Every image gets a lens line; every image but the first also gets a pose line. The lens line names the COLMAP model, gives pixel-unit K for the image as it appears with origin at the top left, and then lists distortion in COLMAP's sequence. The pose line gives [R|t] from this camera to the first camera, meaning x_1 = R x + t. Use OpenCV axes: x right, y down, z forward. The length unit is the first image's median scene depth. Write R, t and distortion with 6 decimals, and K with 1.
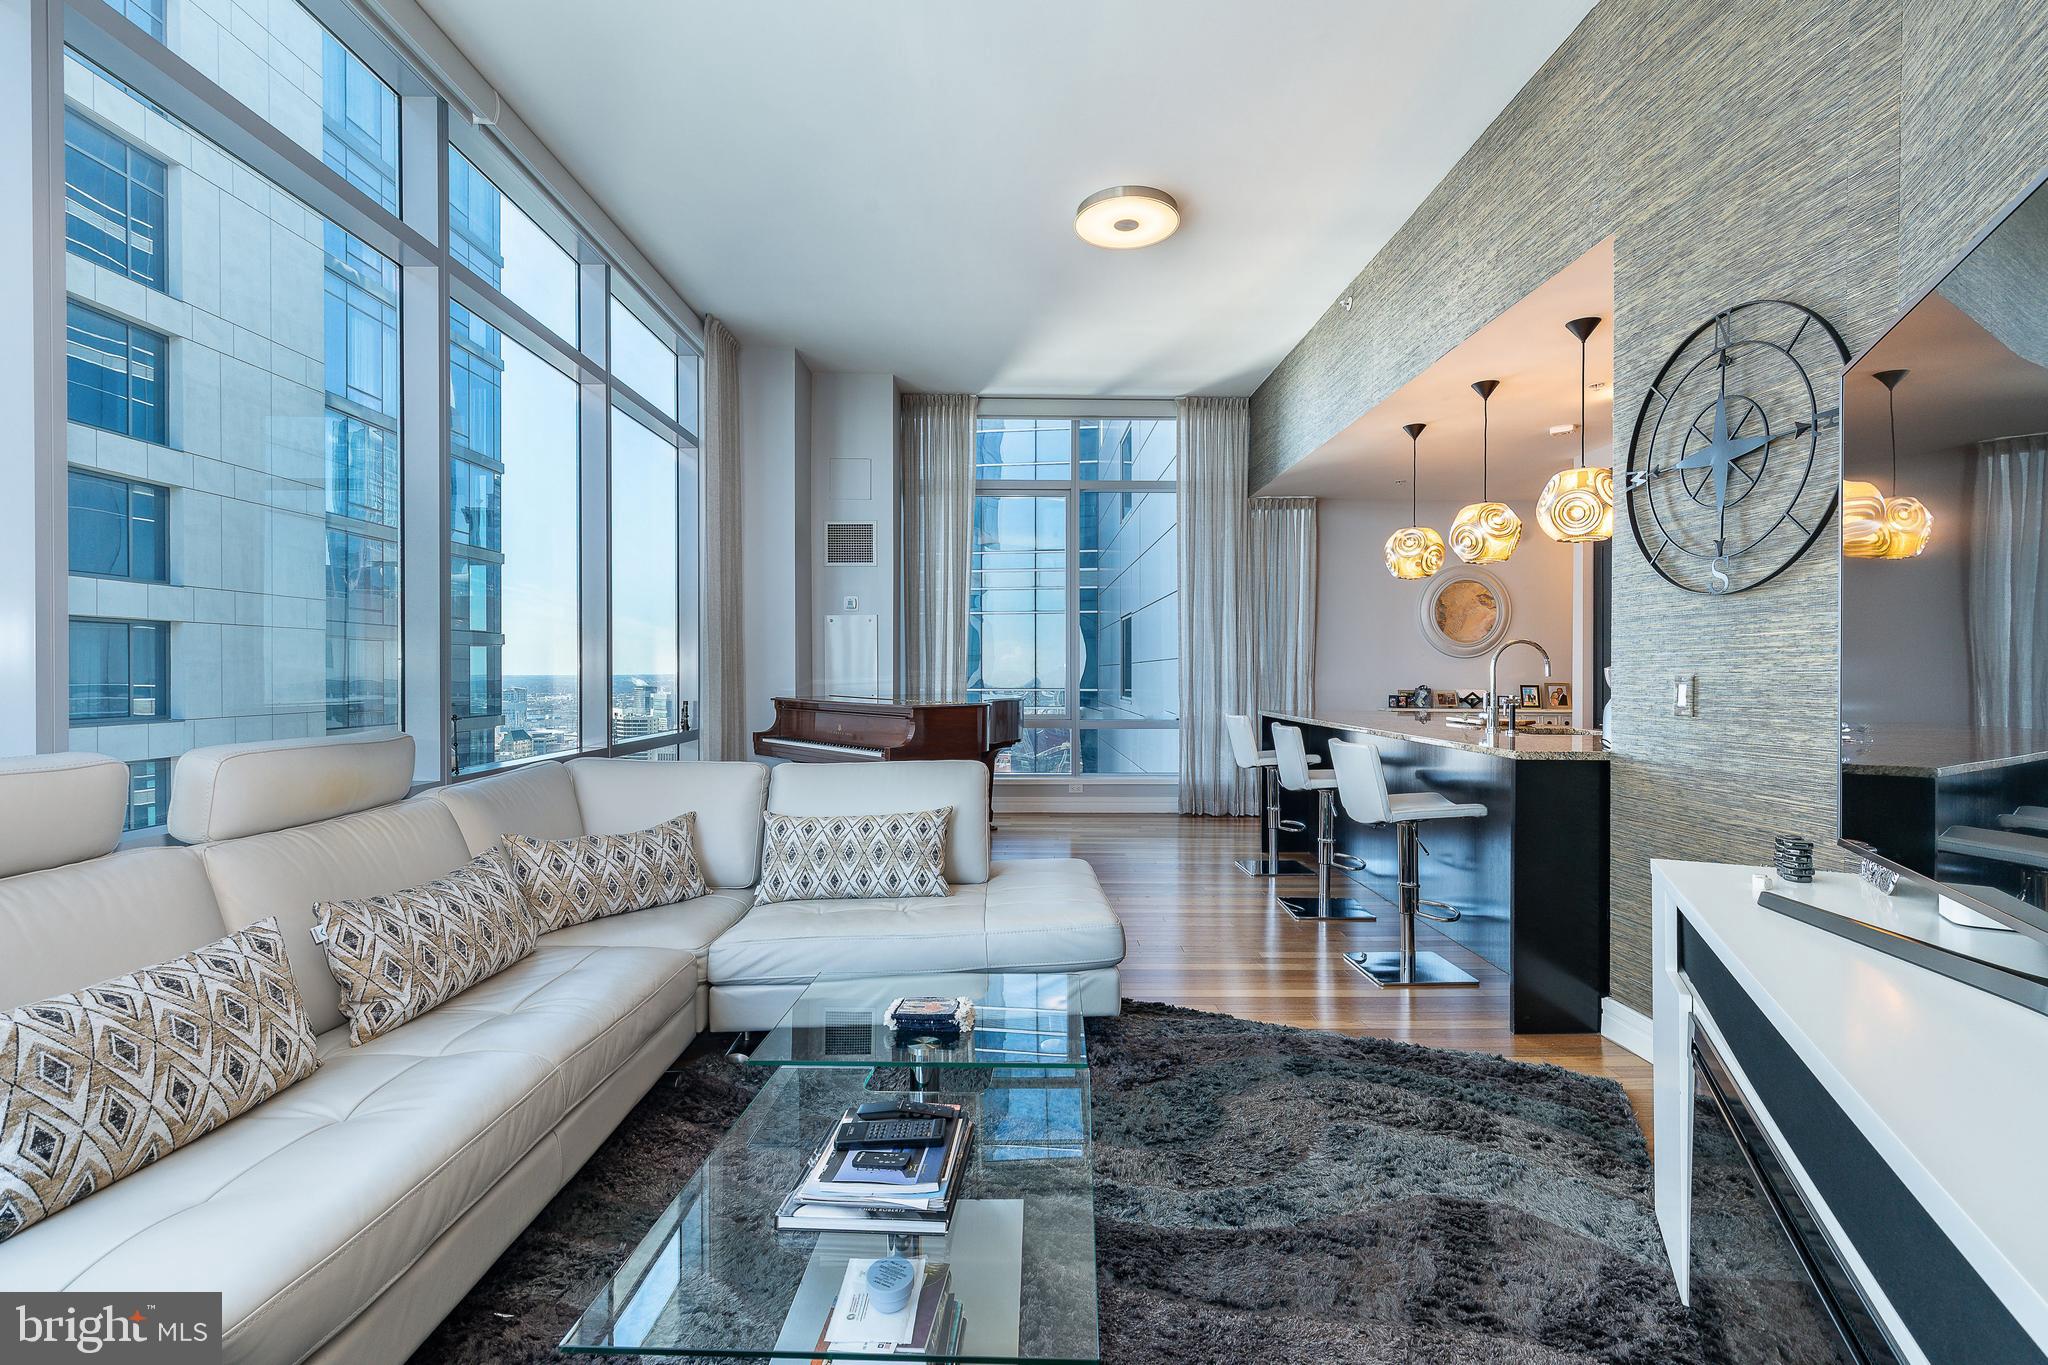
lens RADIAL K [[907.3, 0, 1024.0], [0, 907.3, 682.5], [0, 0, 1]] dist [0.002508, 0.000025]
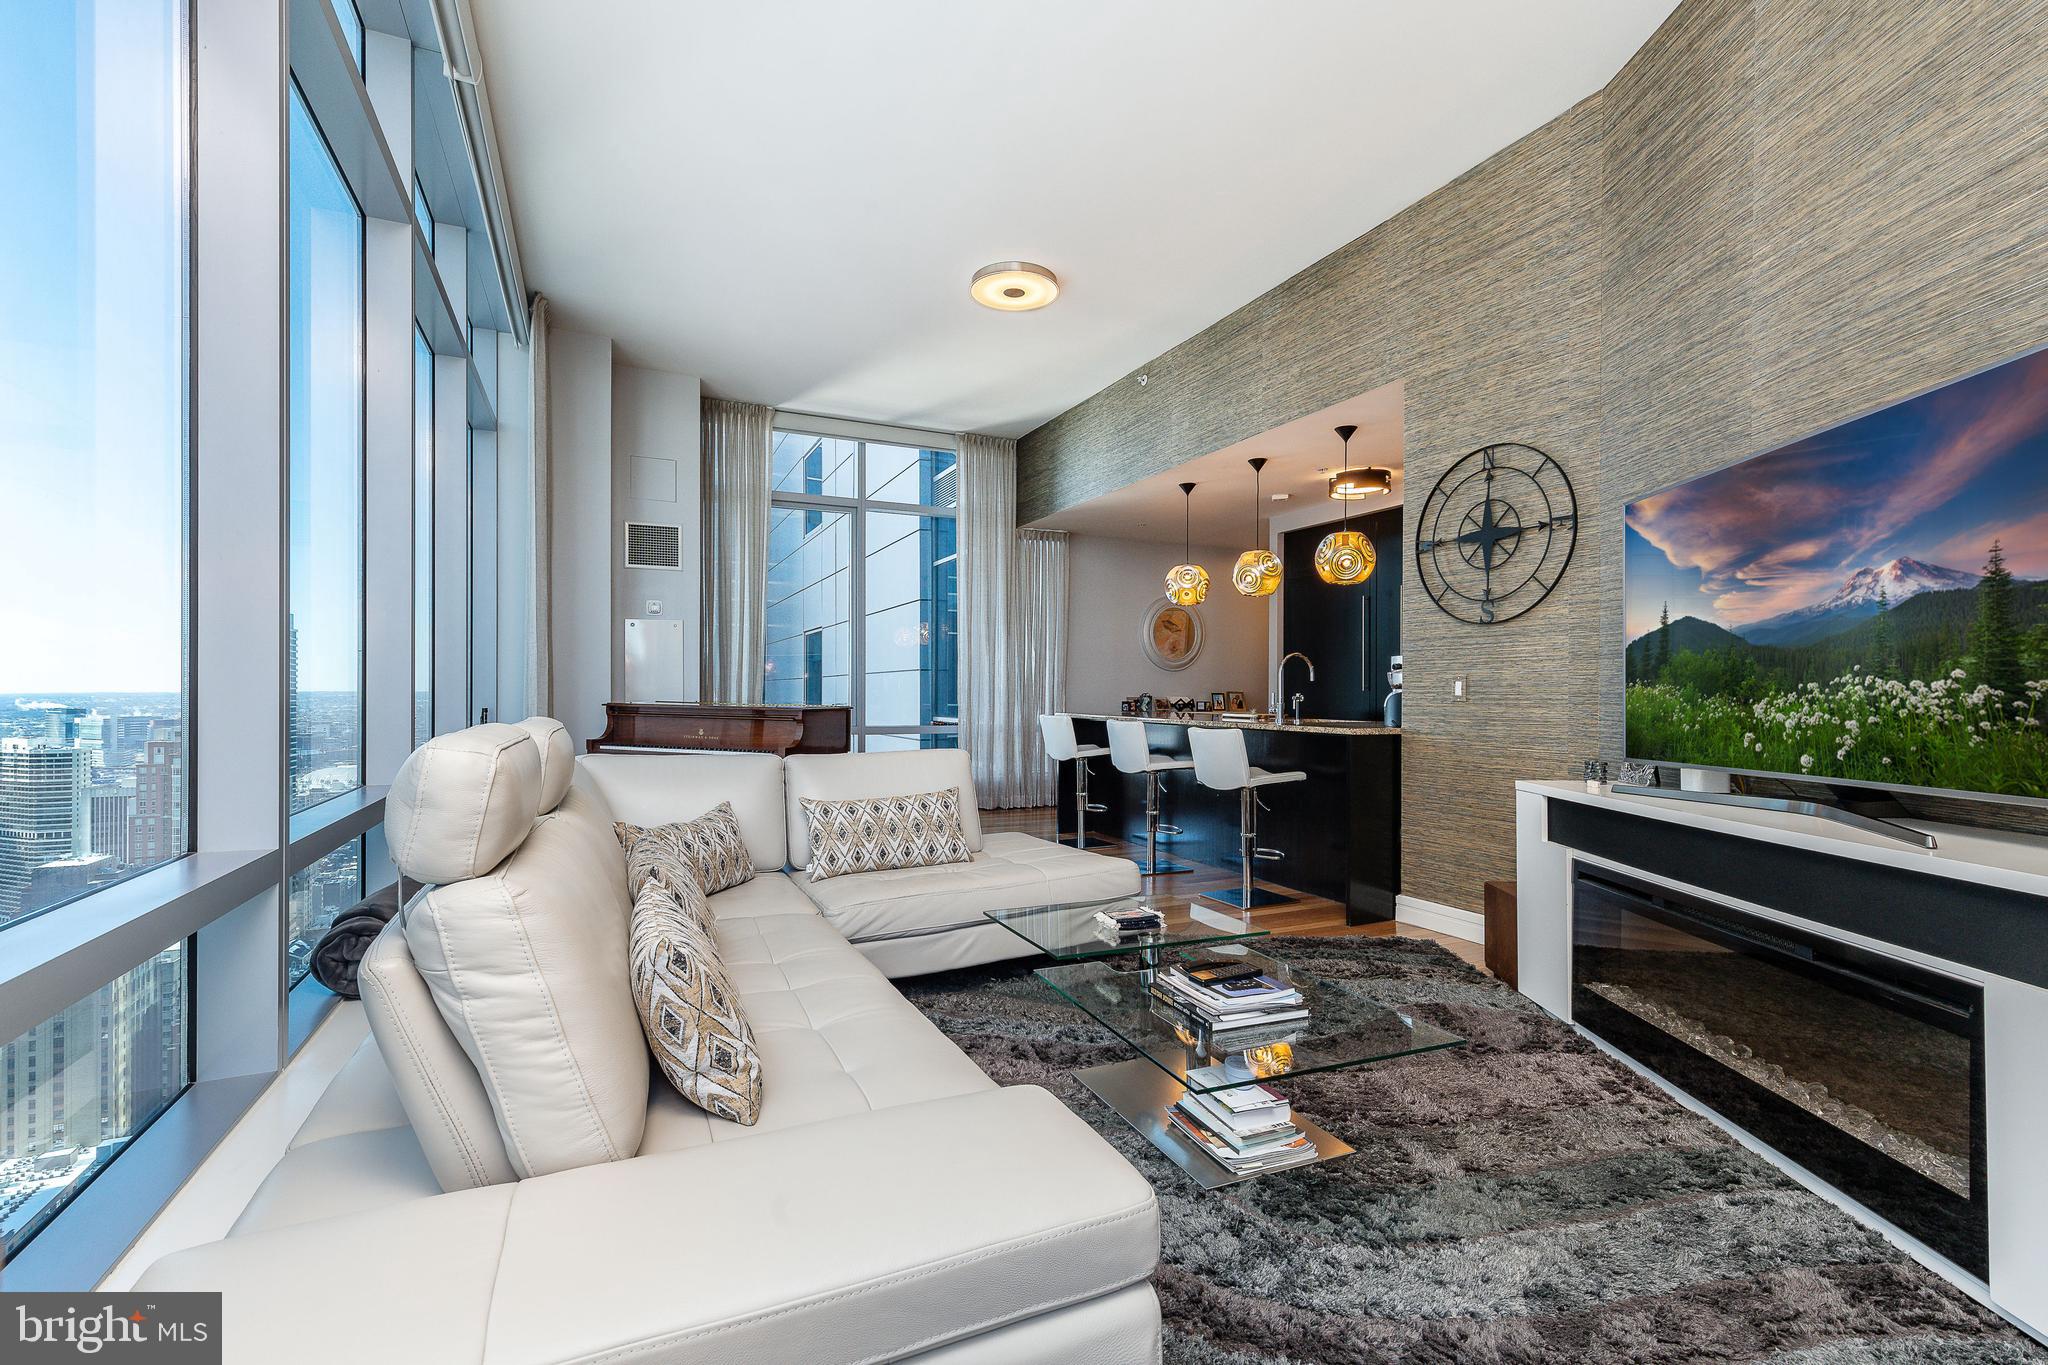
lens RADIAL K [[906.8, 0, 1015.2], [0, 906.8, 700.2], [0, 0, 1]] dist [0.002192, -0.000030]
pose [[0.915748, -0.002424, 0.401745, -0.509761], [0.002273, 0.999997, 0.000853, 0.027002], [-0.401746, 0.000132, 0.915751, -0.097124]]
